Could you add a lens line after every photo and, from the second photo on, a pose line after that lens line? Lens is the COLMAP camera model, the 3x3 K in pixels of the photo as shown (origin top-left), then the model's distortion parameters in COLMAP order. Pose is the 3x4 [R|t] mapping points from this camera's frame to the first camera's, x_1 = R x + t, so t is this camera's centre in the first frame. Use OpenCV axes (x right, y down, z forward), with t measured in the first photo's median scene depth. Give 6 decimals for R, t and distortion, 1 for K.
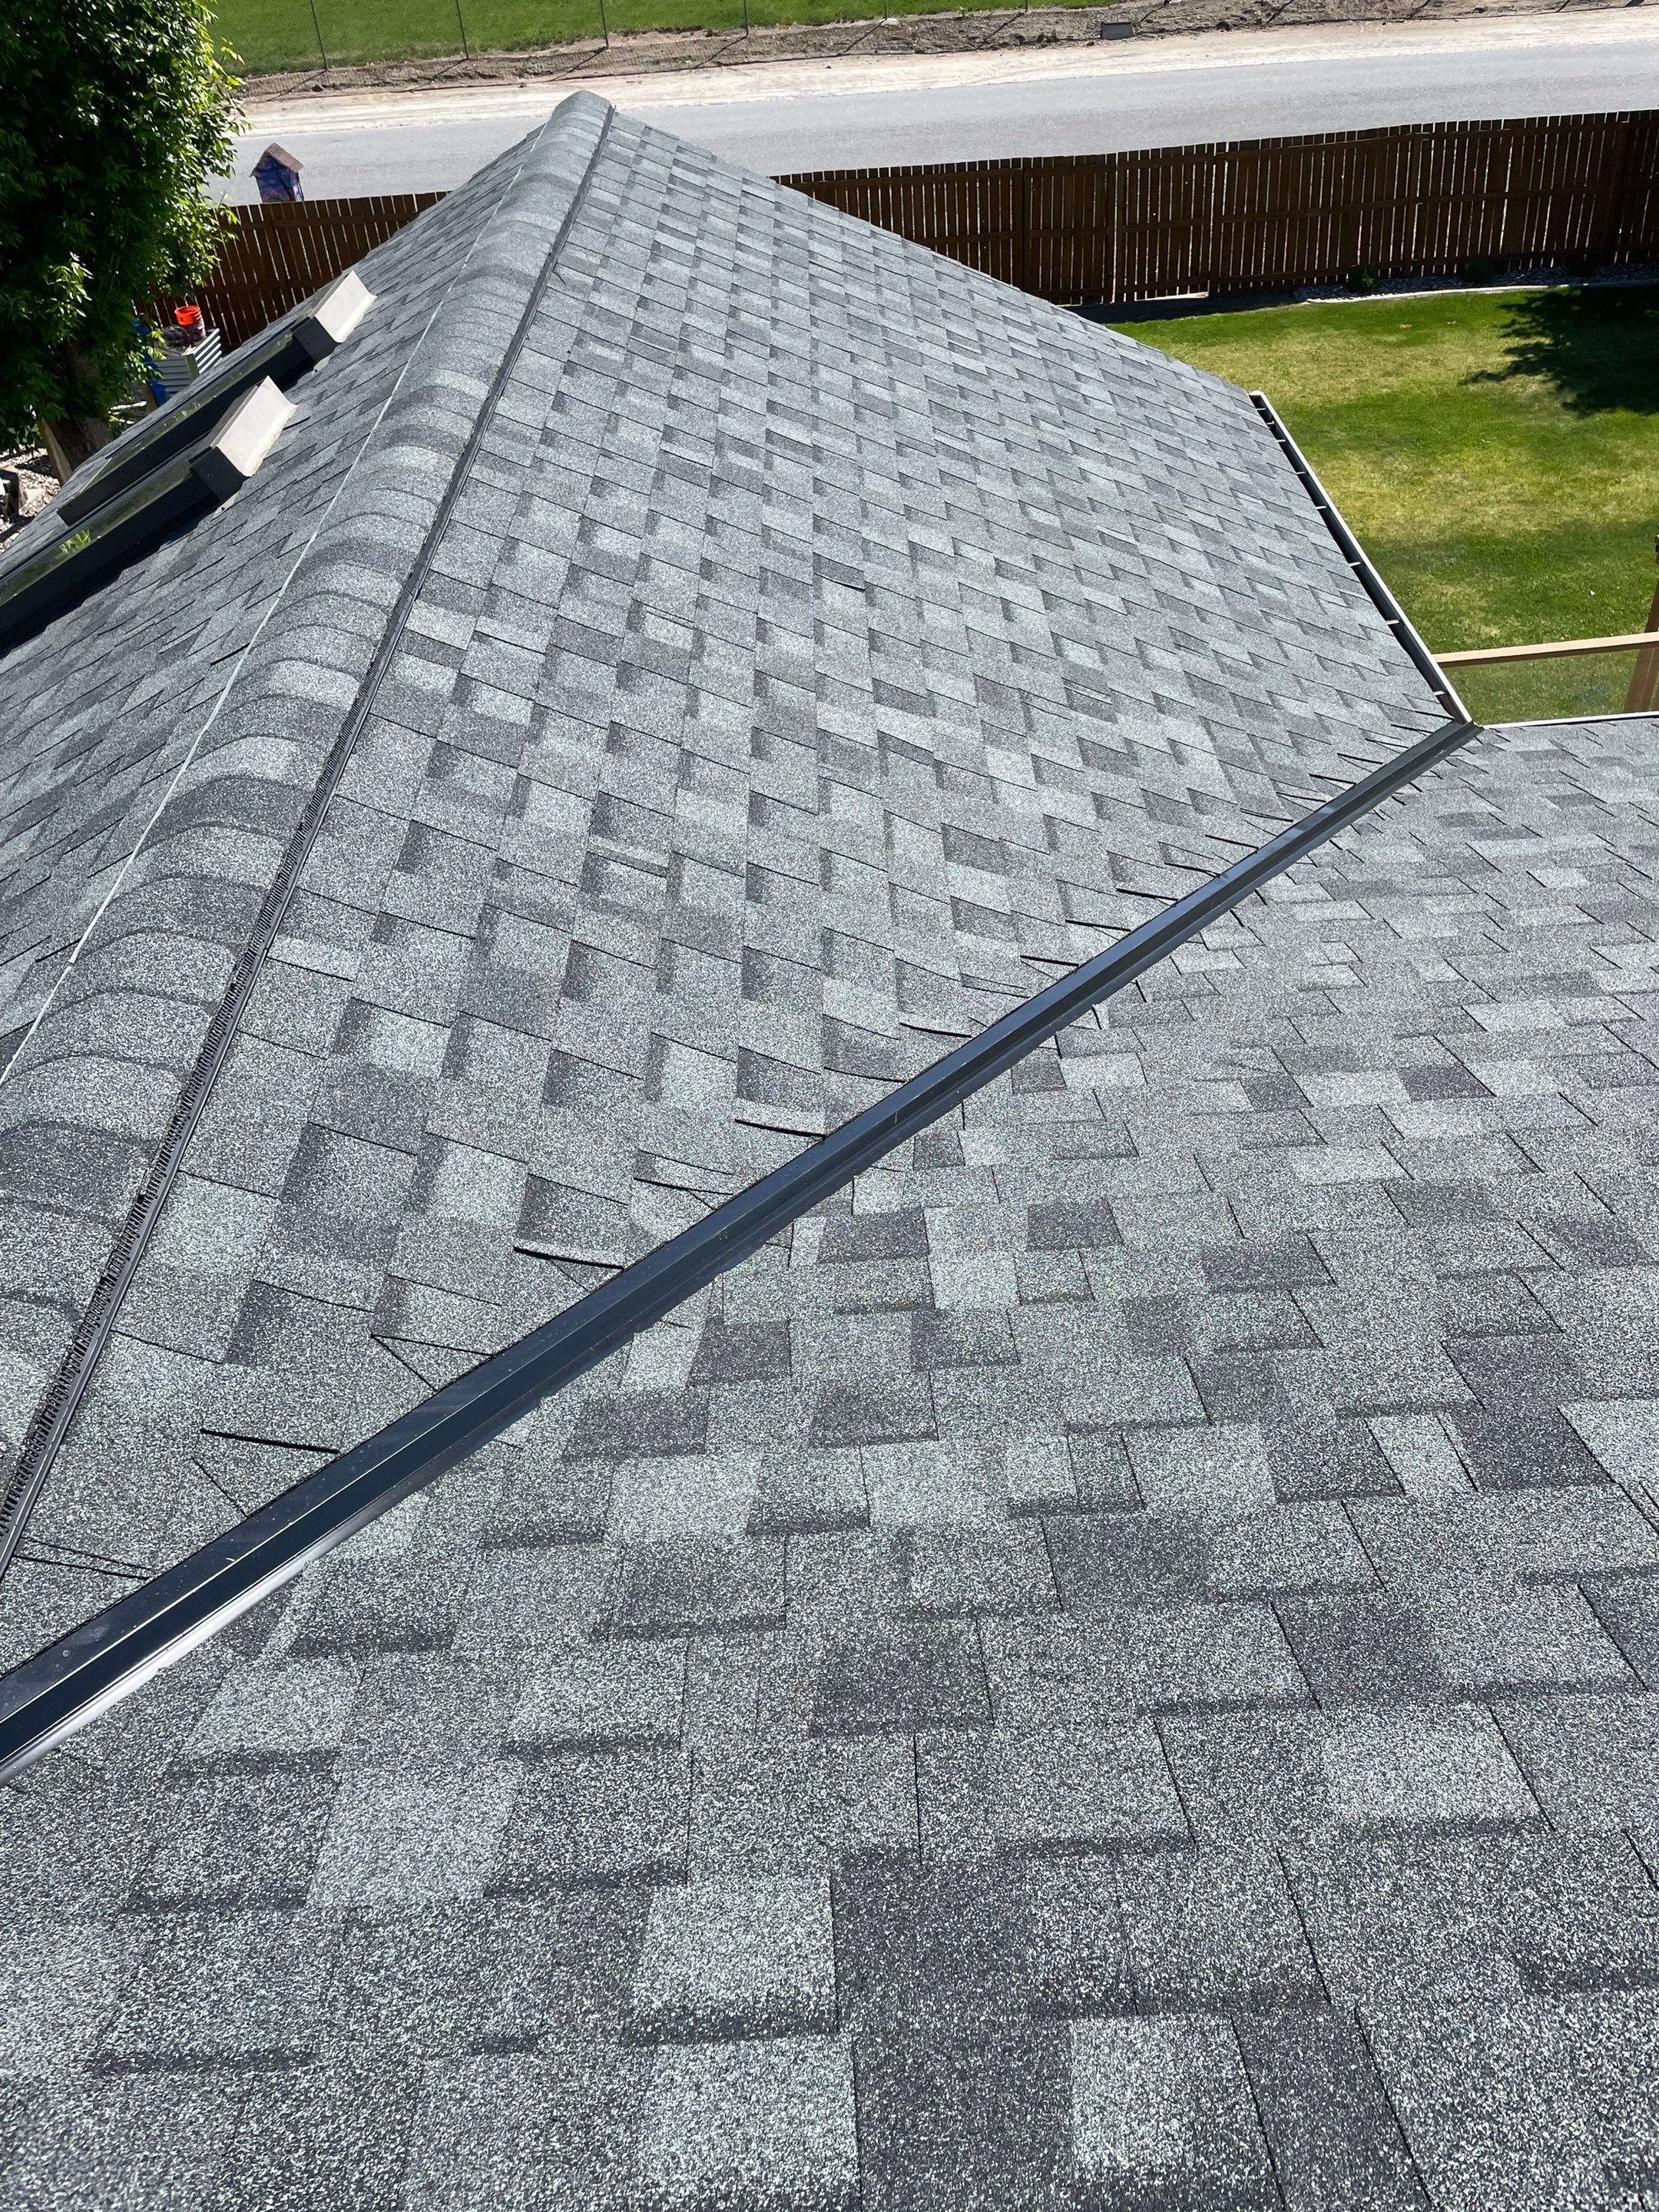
lens RADIAL K [[1673.5, 0, 839.1], [0, 1673.5, 1094.0], [0, 0, 1]] dist [0.093195, -0.122007]
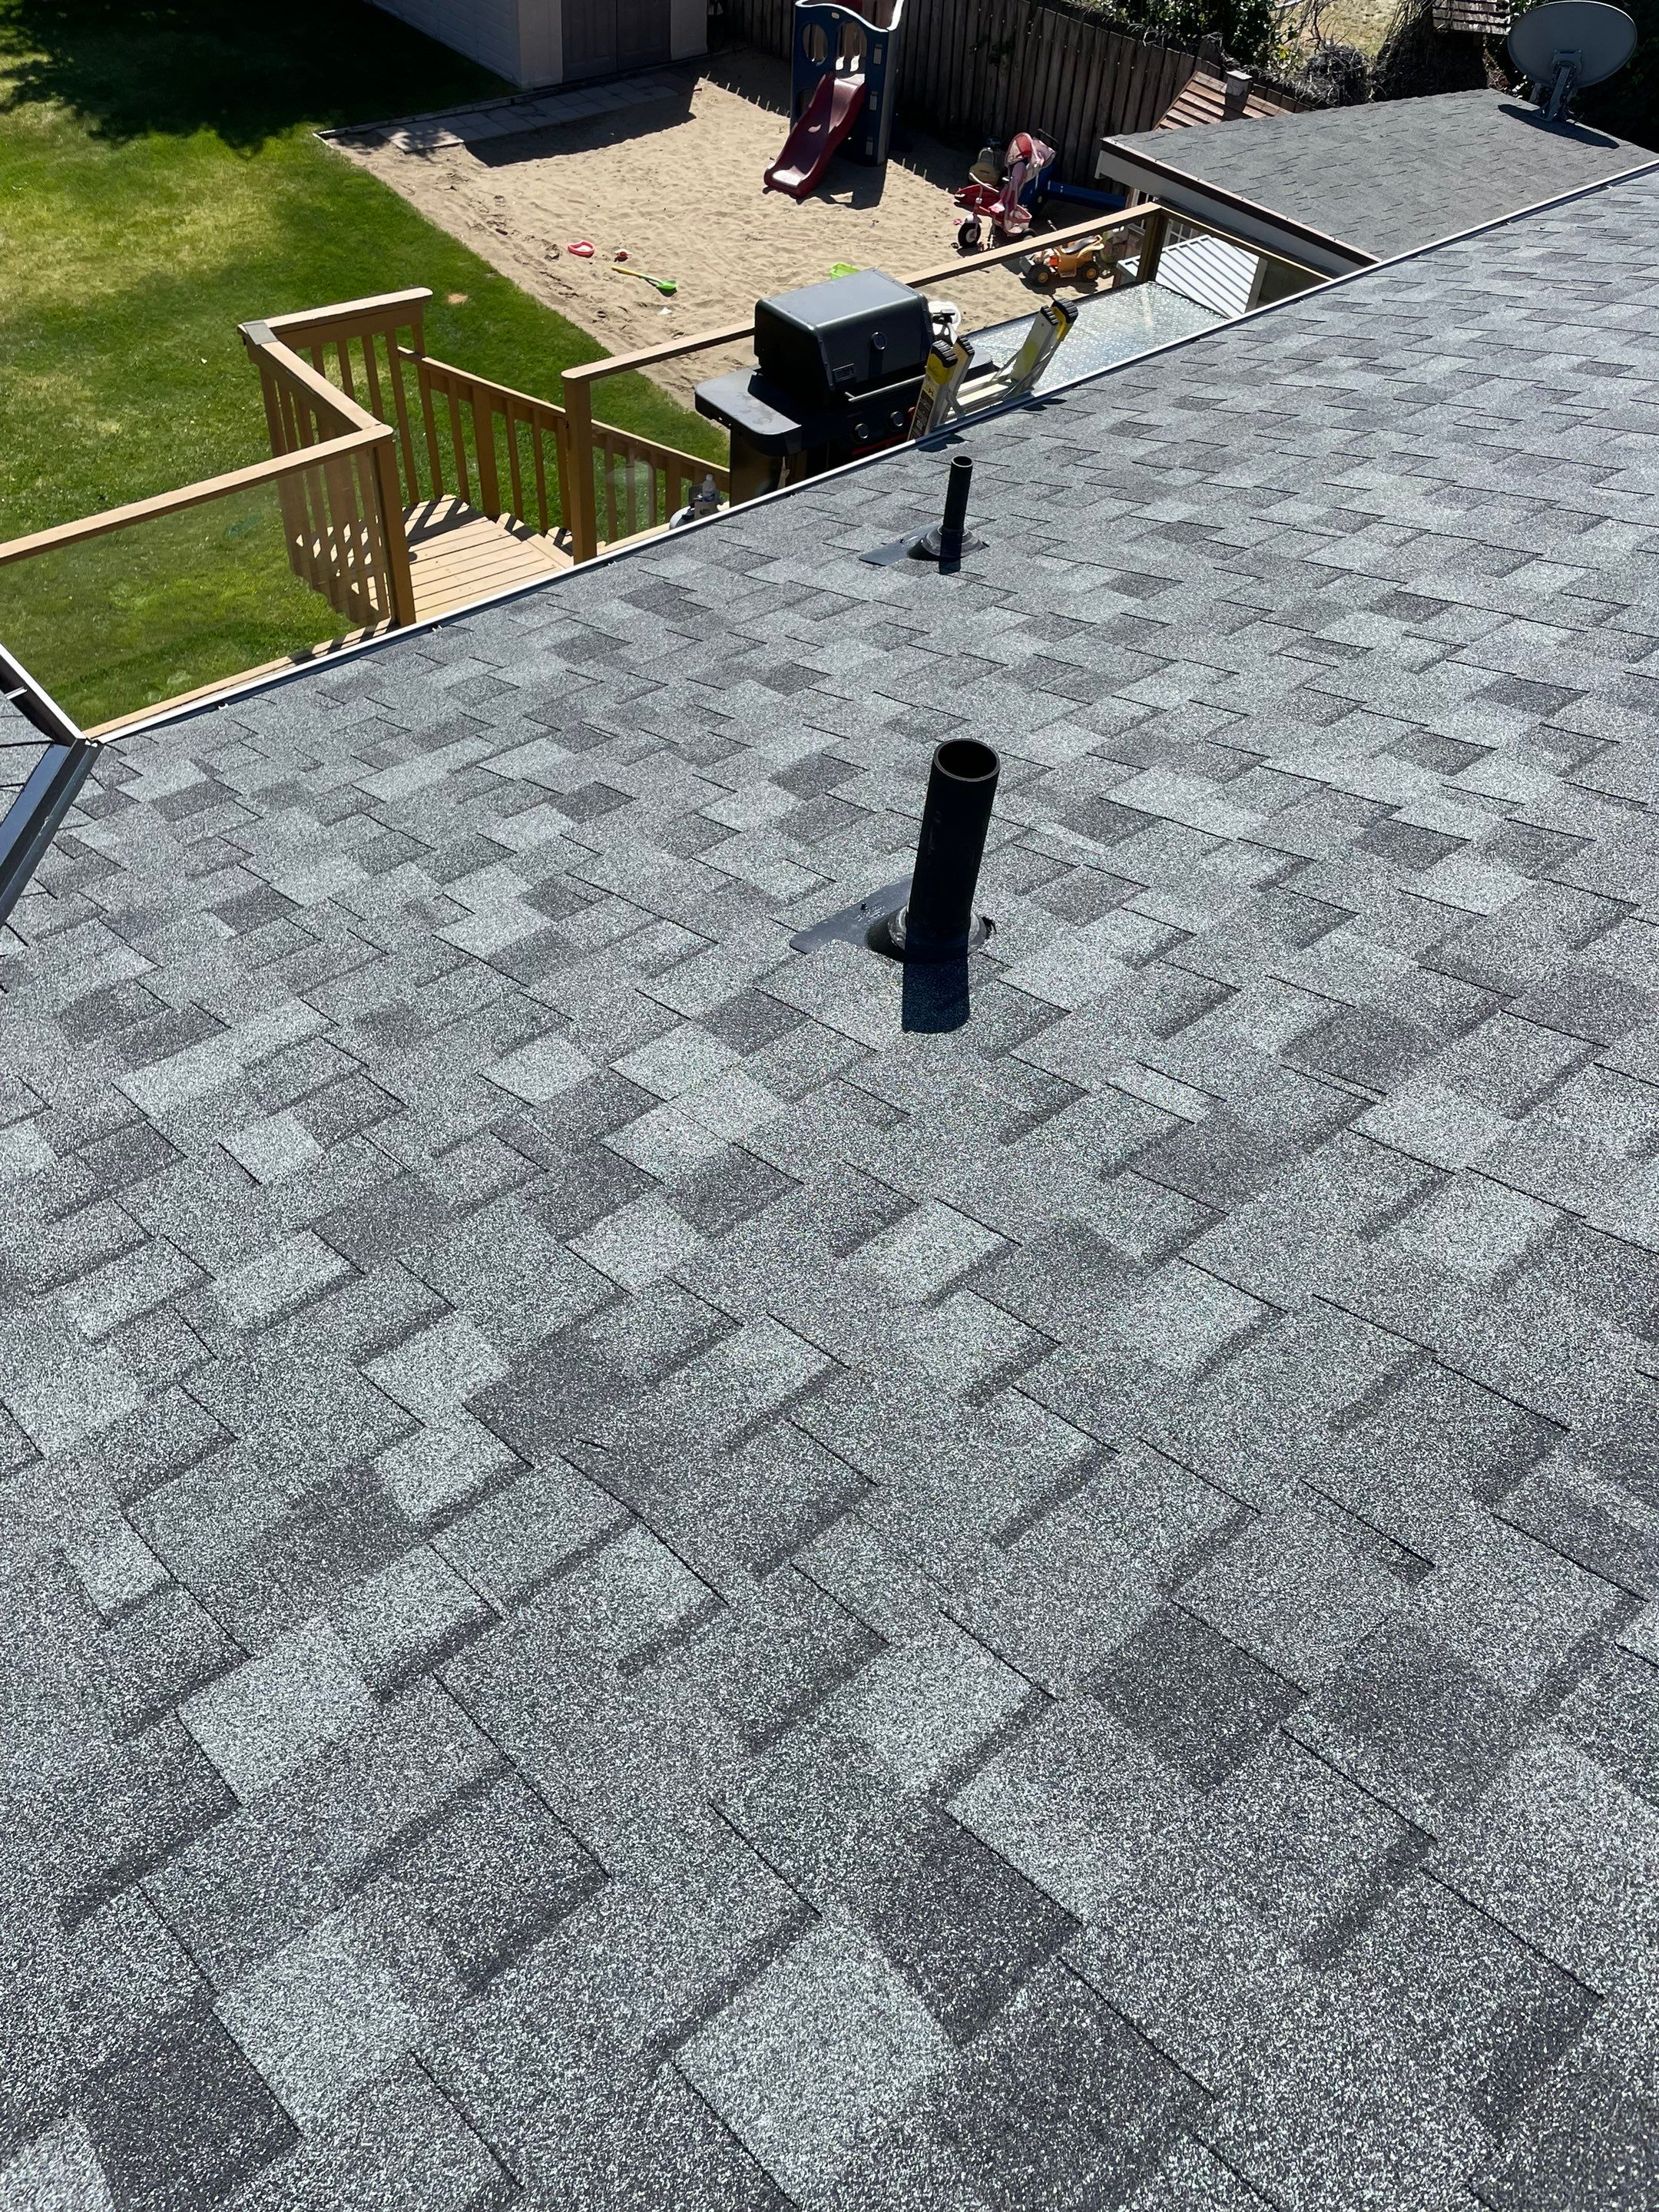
lens RADIAL K [[1673.5, 0, 839.1], [0, 1673.5, 1094.0], [0, 0, 1]] dist [0.093195, -0.122007]
pose [[0.742259, -0.391570, 0.543805, 0.051010], [0.310891, 0.920116, 0.238188, -0.046505], [-0.593631, -0.007733, 0.804700, 0.077549]]
